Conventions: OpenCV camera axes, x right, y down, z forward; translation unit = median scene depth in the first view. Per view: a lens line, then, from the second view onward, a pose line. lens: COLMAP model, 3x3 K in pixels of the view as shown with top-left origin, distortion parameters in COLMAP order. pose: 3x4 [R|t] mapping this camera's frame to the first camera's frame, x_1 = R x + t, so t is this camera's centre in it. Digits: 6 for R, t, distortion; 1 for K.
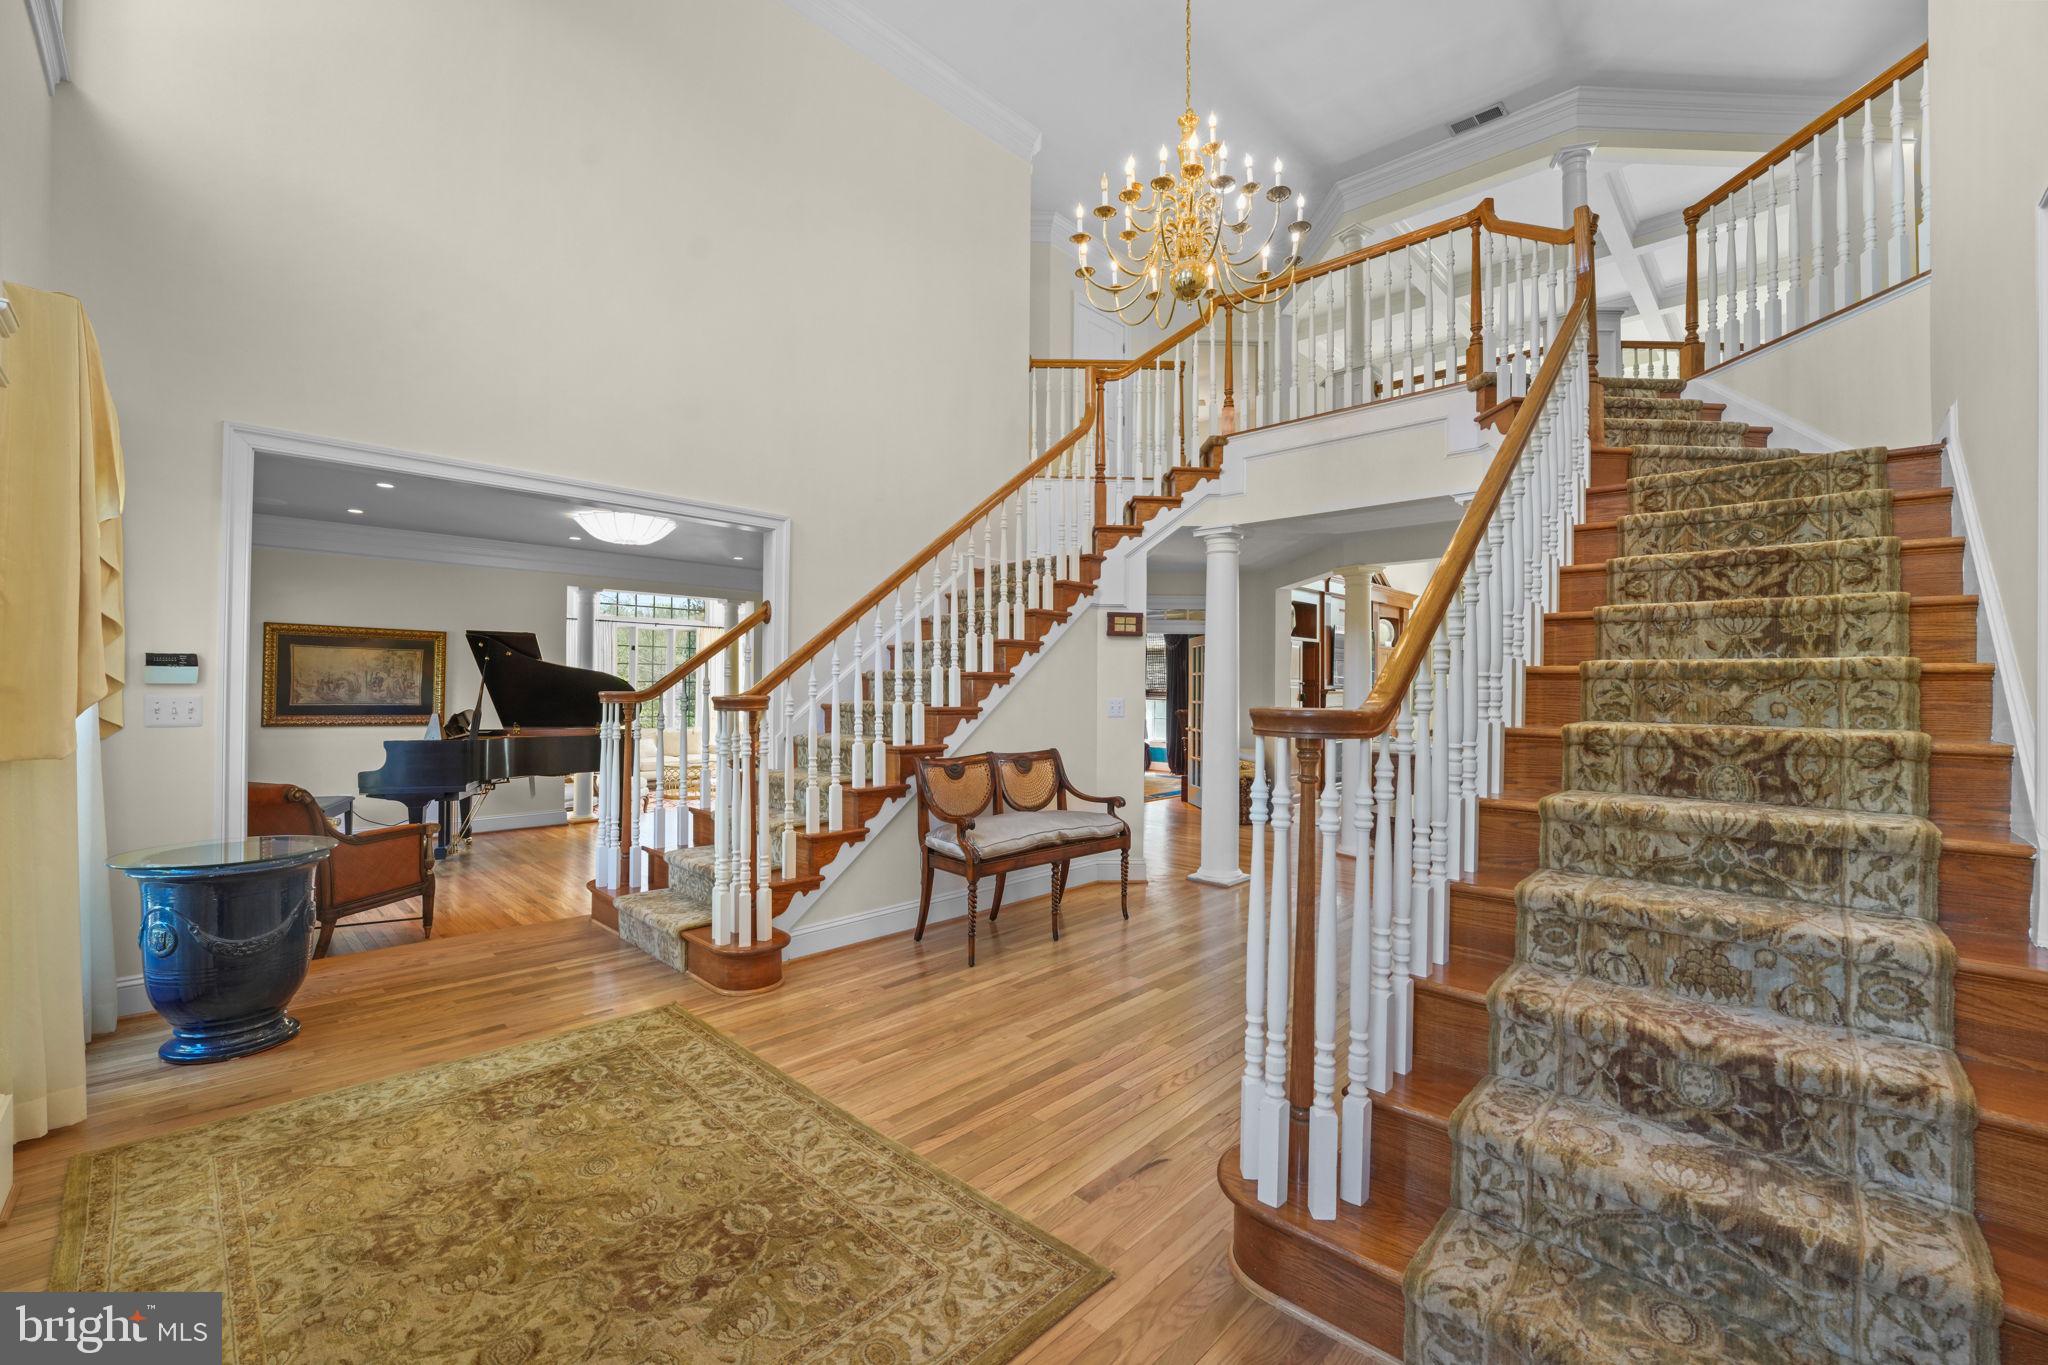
lens RADIAL K [[850.8, 0, 1024.0], [0, 850.8, 682.5], [0, 0, 1]] dist [-0.019484, 0.001082]
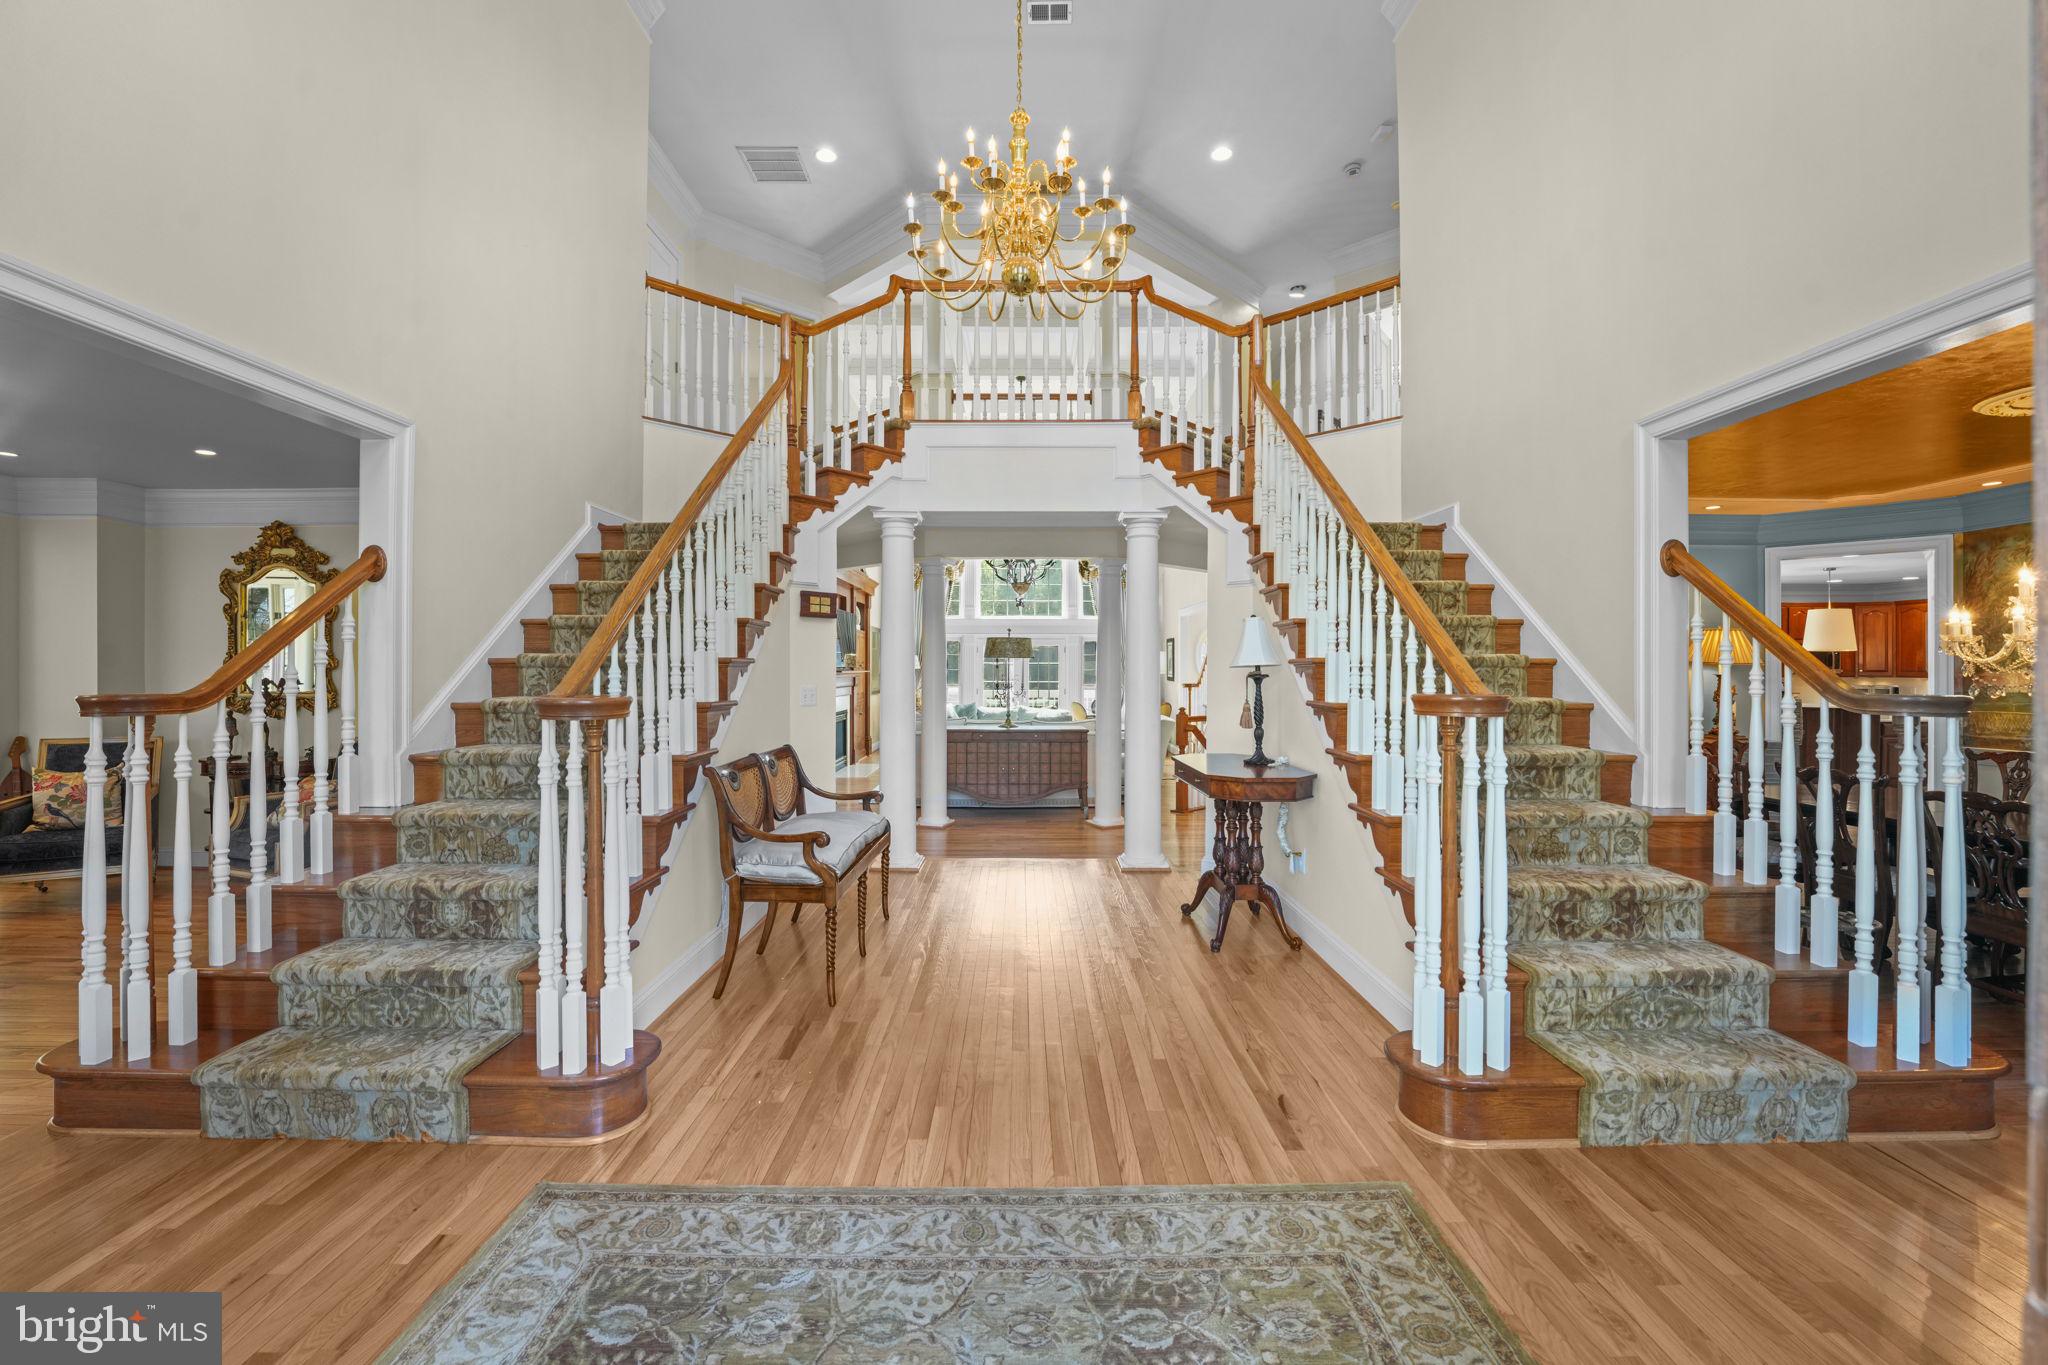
lens RADIAL K [[850.8, 0, 1024.0], [0, 850.8, 682.5], [0, 0, 1]] dist [-0.019484, 0.001082]
pose [[0.712993, -0.018206, 0.700935, -0.968487], [0.001507, 0.999700, 0.024433, -0.018134], [-0.701170, -0.016364, 0.712806, 0.497687]]
